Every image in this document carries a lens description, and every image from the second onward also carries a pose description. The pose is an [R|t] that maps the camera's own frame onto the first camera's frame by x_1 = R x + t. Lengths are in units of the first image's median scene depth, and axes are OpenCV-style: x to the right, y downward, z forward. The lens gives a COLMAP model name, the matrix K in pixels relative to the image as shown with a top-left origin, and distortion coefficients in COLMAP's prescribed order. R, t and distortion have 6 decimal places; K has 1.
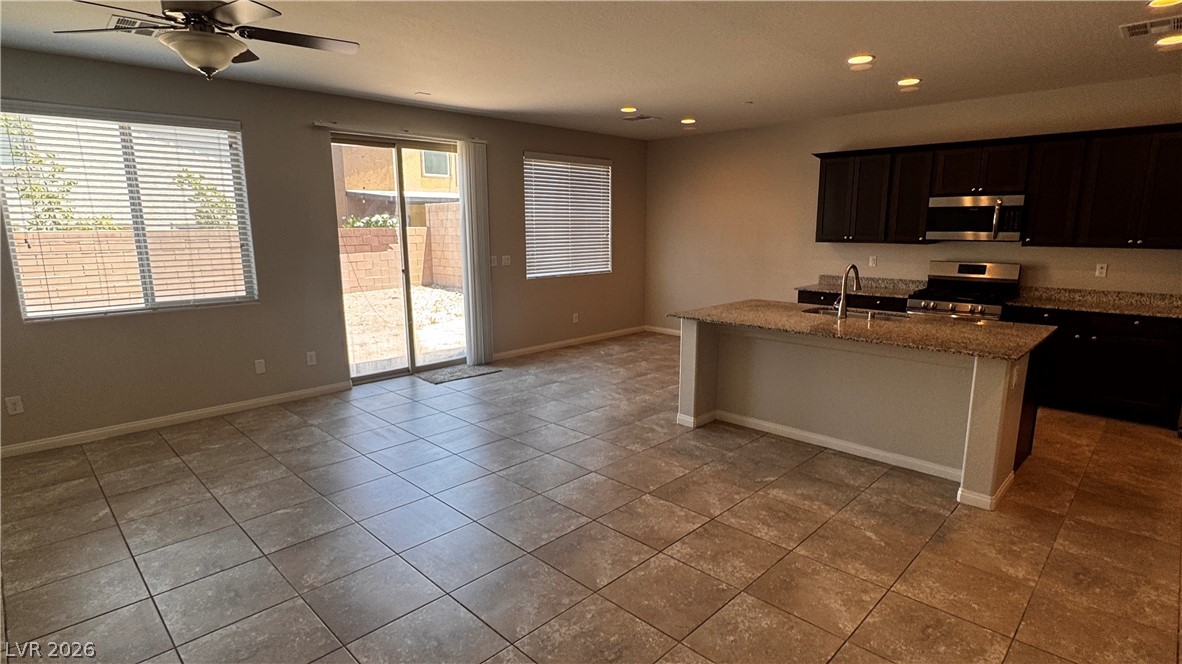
lens RADIAL K [[598.1, 0, 594.2], [0, 598.1, 335.9], [0, 0, 1]] dist [-0.004929, -0.000574]
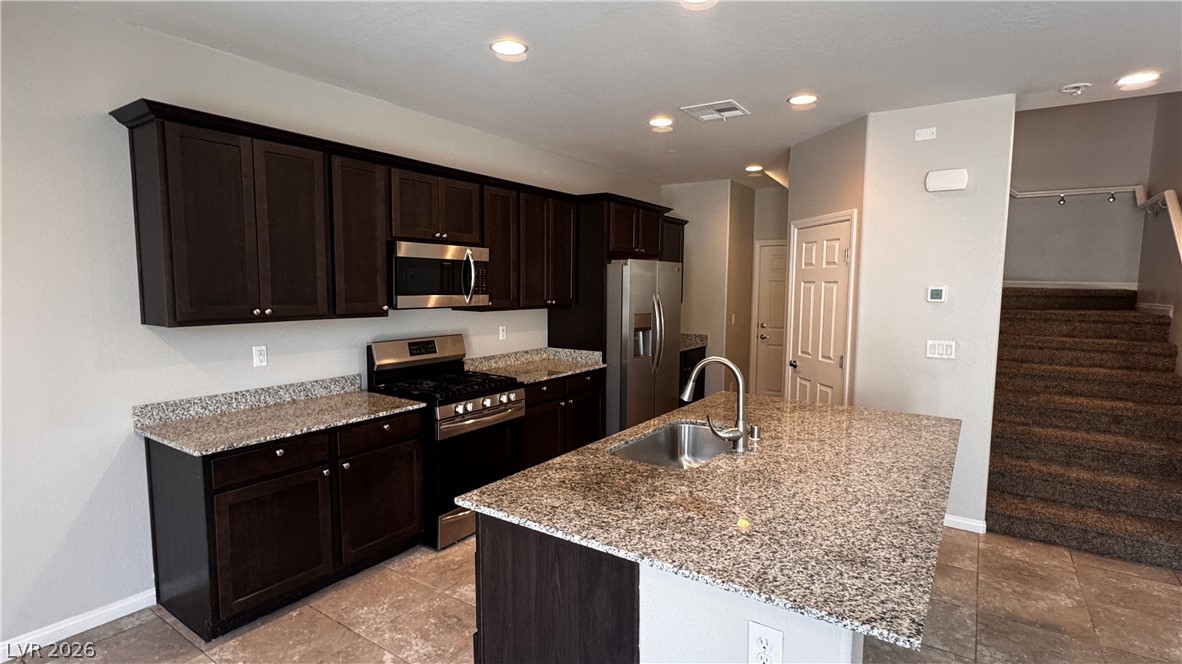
lens RADIAL K [[578.5, 0, 595.0], [0, 578.5, 337.1], [0, 0, 1]] dist [-0.002756, -0.000010]
pose [[-0.179642, -0.089813, 0.979624, -0.071901], [0.173345, 0.977351, 0.121392, -0.186951], [-0.968339, 0.191620, -0.160005, 0.994467]]
